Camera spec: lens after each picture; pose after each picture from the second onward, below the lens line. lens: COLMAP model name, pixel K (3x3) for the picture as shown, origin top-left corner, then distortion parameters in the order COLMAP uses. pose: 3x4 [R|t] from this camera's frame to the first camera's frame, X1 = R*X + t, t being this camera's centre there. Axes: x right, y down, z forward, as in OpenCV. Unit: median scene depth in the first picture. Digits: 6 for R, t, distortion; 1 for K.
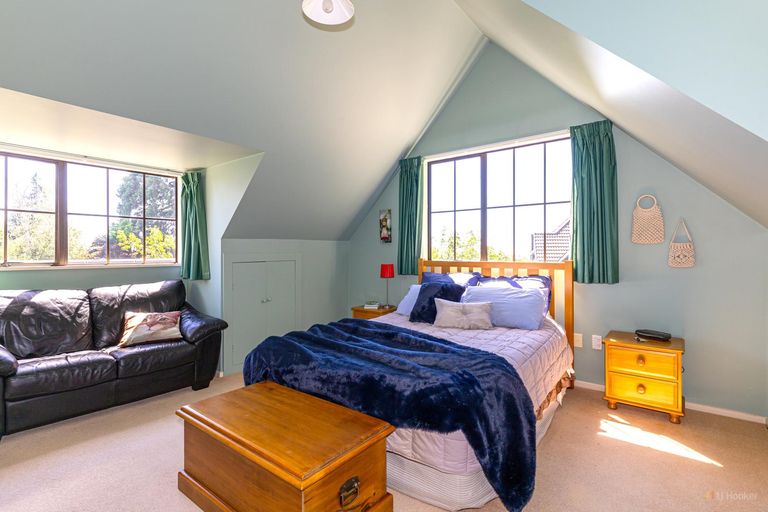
lens RADIAL K [[374.7, 0, 381.8], [0, 374.7, 252.6], [0, 0, 1]] dist [-0.005622, -0.001006]
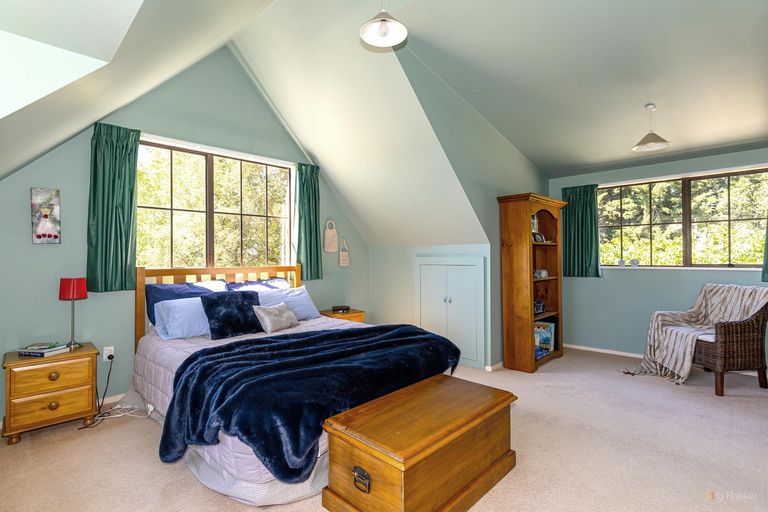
lens RADIAL K [[374.7, 0, 382.0], [0, 374.7, 256.1], [0, 0, 1]] dist [-0.005622, -0.001006]
pose [[0.098978, 0.006859, 0.995066, -0.599533], [0.011549, 0.999901, -0.008041, 0.006071], [-0.995023, 0.012288, 0.098889, 0.449283]]
